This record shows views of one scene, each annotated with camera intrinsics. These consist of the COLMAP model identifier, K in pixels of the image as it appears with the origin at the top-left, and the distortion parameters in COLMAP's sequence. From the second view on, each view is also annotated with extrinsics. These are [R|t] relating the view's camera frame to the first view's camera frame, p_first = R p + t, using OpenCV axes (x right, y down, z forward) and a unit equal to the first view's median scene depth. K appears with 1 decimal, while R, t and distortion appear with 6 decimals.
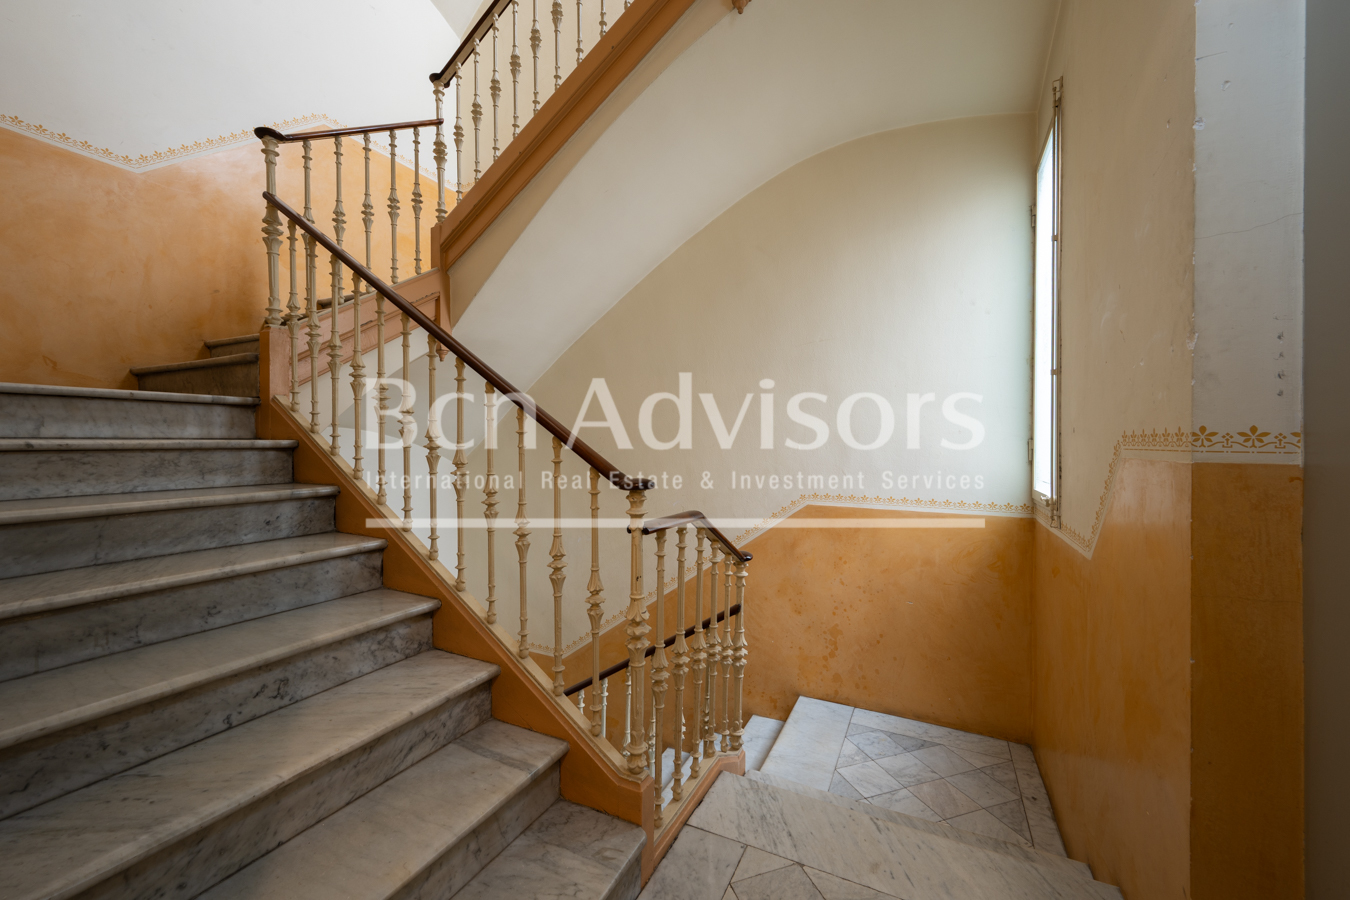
lens RADIAL K [[532.0, 0, 670.6], [0, 532.0, 447.4], [0, 0, 1]] dist [-0.003327, 0.001362]
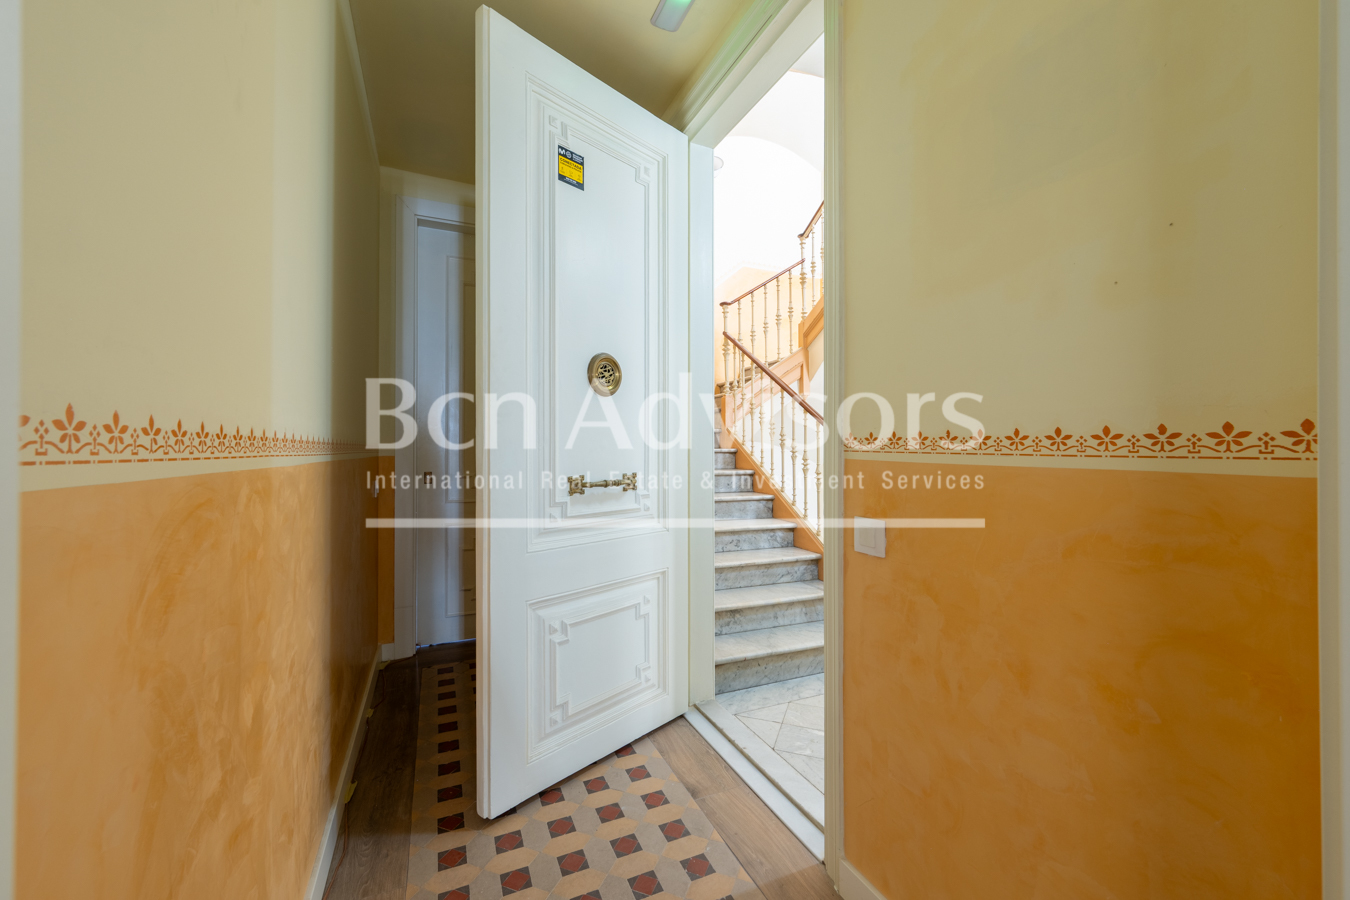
lens RADIAL K [[532.0, 0, 672.0], [0, 532.0, 446.6], [0, 0, 1]] dist [-0.003327, 0.001362]
pose [[0.768644, -0.006441, -0.639644, 0.432144], [0.001360, 0.999964, -0.008434, -0.003635], [0.639675, 0.005613, 0.768625, -0.756232]]
